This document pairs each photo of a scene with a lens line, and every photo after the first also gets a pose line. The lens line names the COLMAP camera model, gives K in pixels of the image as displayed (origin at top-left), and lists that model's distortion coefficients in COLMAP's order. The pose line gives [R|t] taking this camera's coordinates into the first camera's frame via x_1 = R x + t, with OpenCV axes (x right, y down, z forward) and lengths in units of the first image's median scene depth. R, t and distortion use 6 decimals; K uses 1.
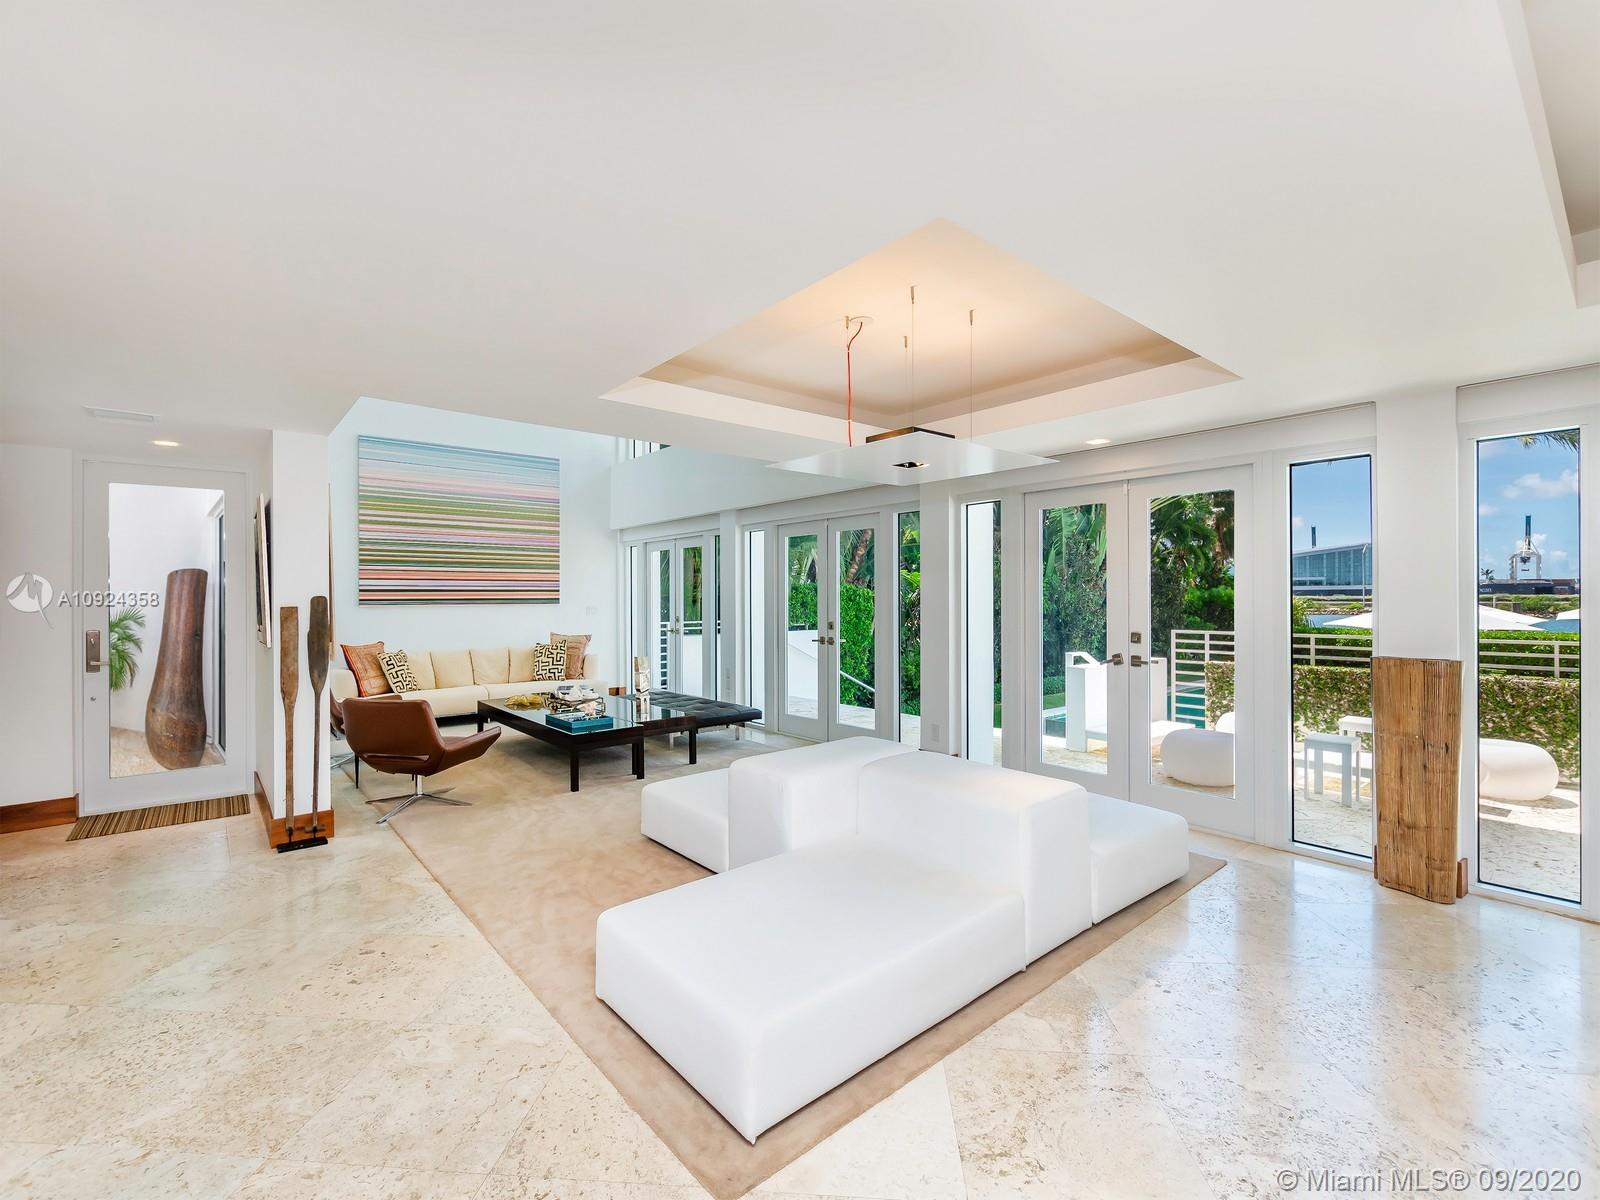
lens RADIAL K [[720.9, 0, 800.0], [0, 720.9, 600.0], [0, 0, 1]] dist [-0.000946, 0.000089]
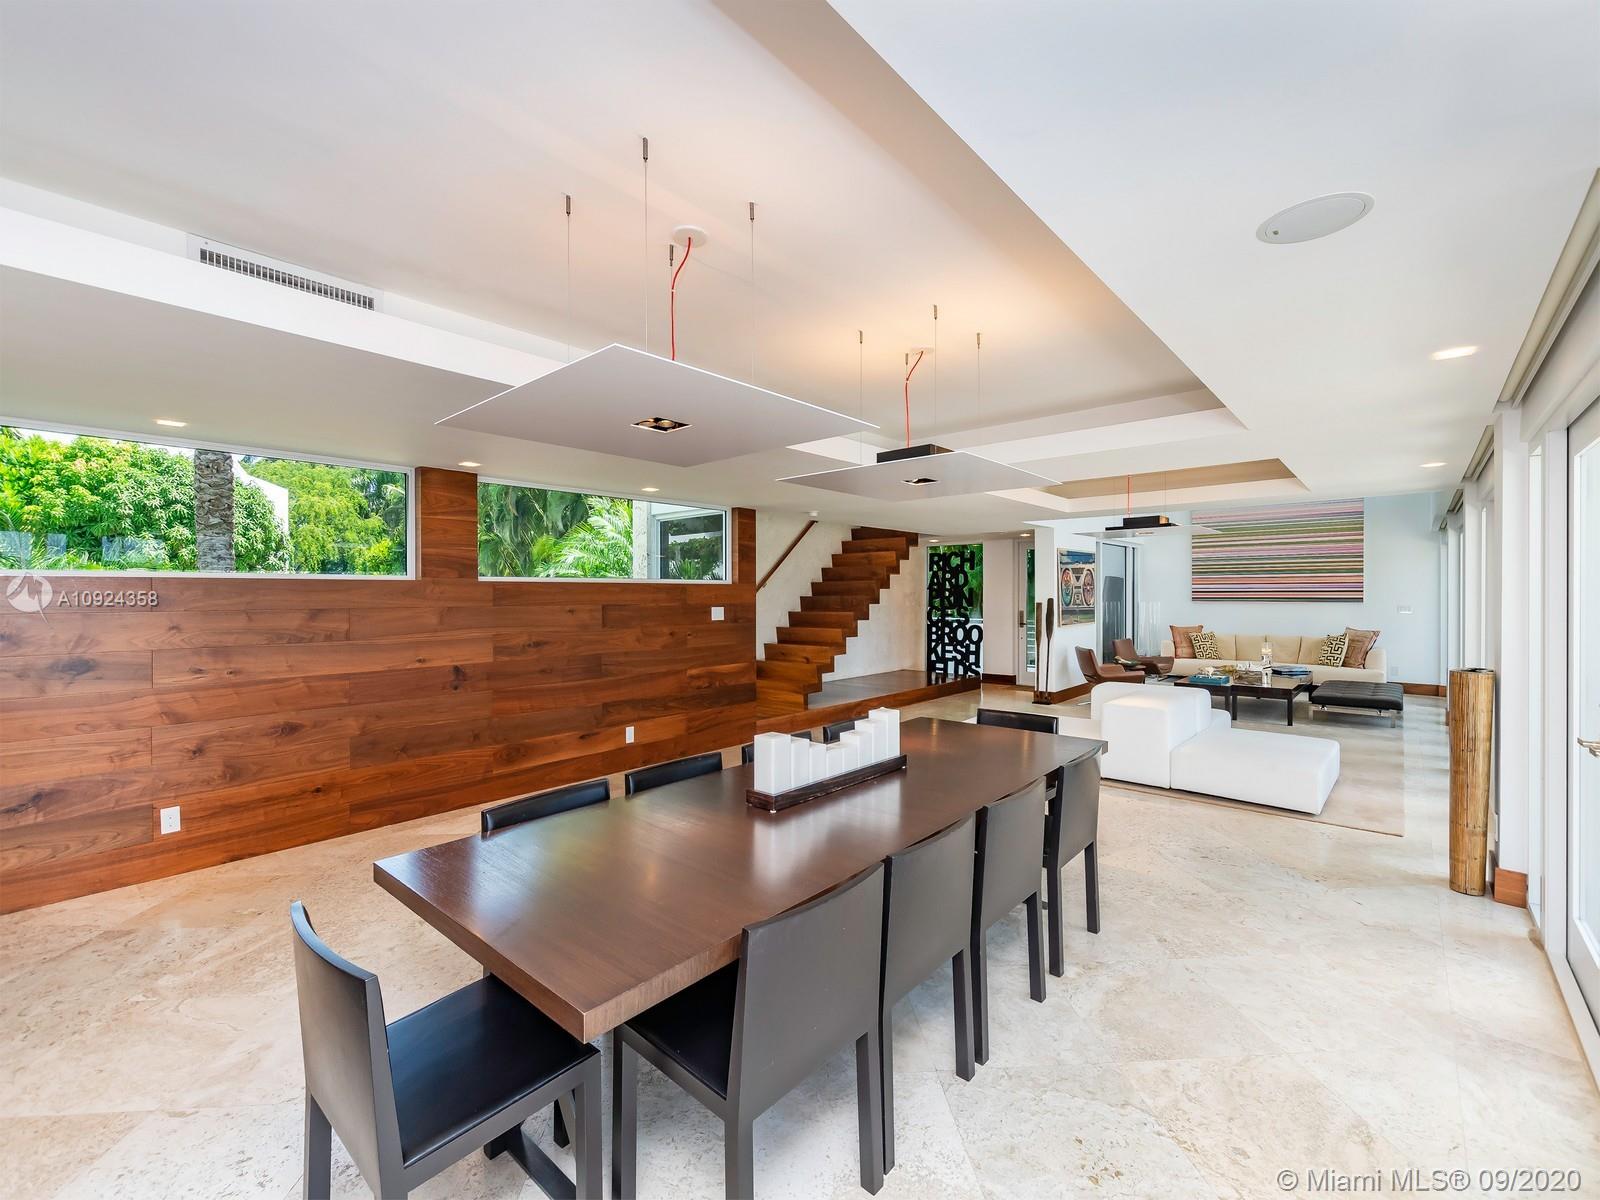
lens RADIAL K [[689.9, 0, 800.0], [0, 689.9, 600.0], [0, 0, 1]] dist [0.001869, -0.000271]
pose [[0.153303, 0.013345, -0.988089, 0.663634], [-0.002785, 0.999911, 0.013072, -0.011623], [0.988175, 0.000748, 0.153326, -0.054163]]
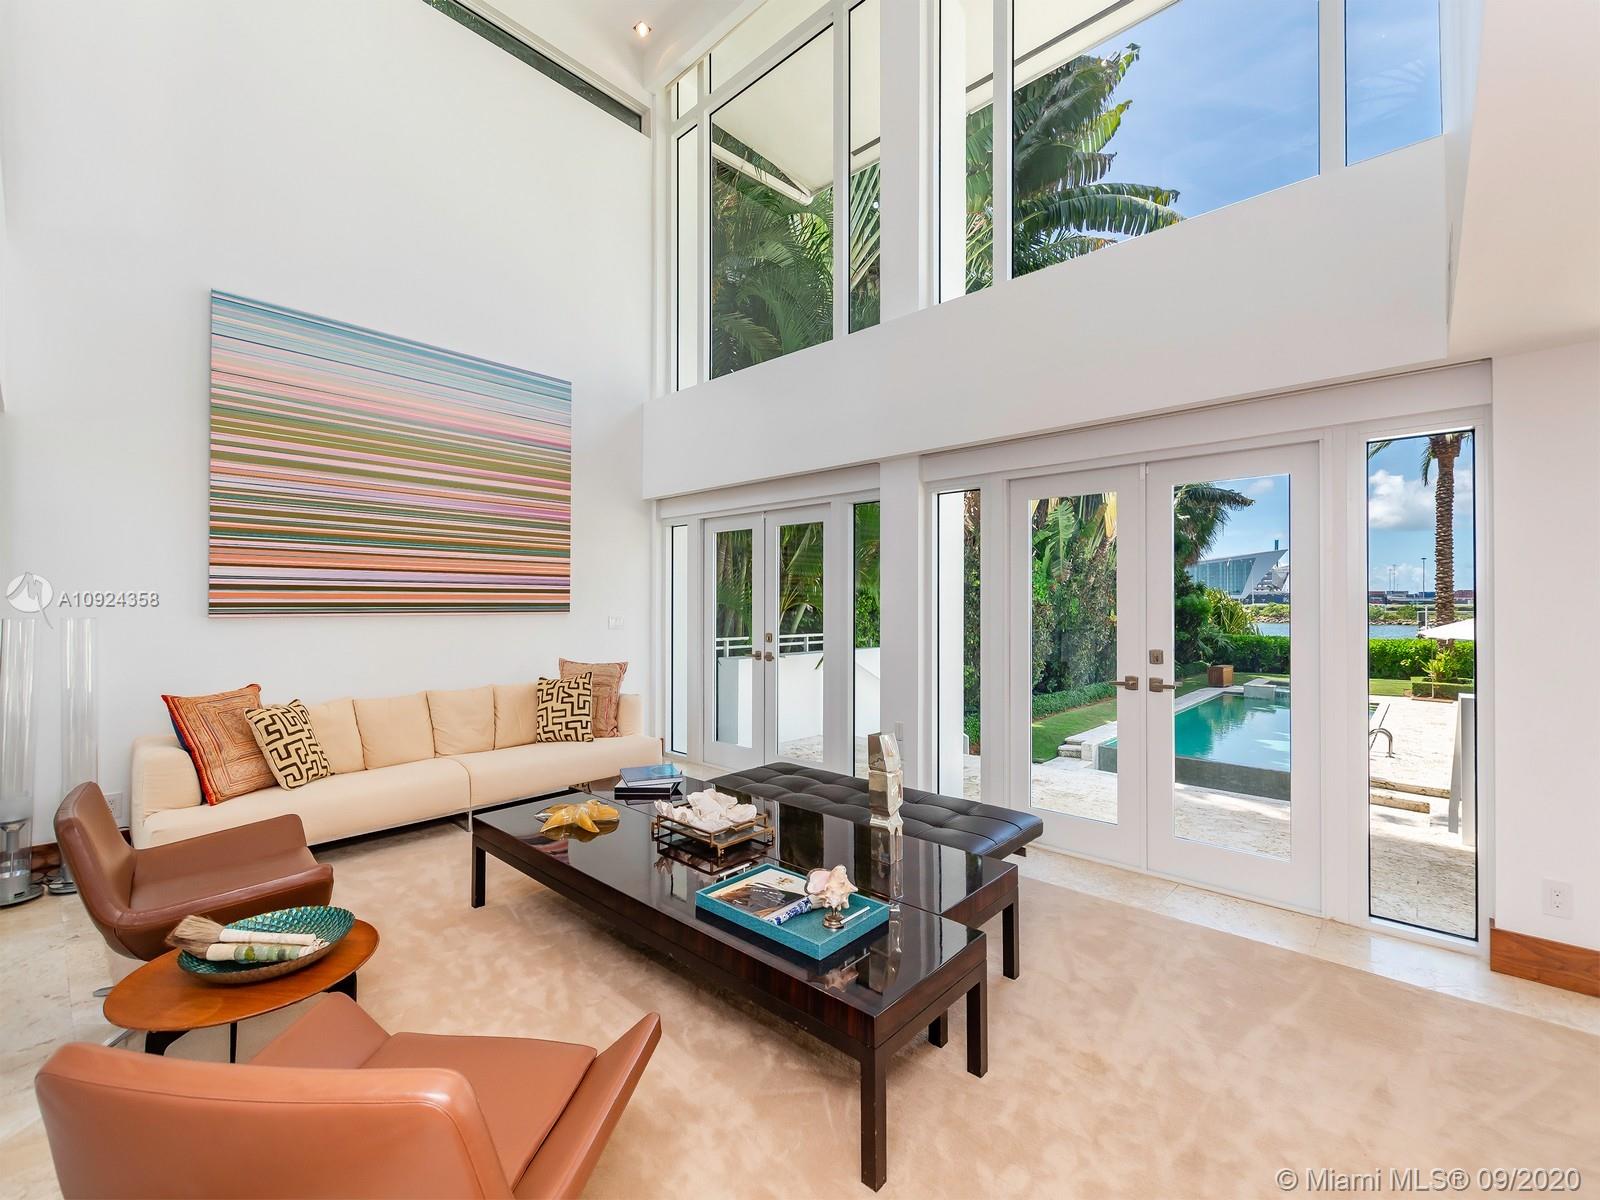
lens RADIAL K [[689.9, 0, 800.0], [0, 689.9, 600.0], [0, 0, 1]] dist [0.001869, -0.000271]
pose [[0.991032, 0.006873, 0.133451, -0.233482], [-0.005889, 0.999952, -0.007769, -0.001922], [-0.133498, 0.006913, 0.991025, 0.409788]]
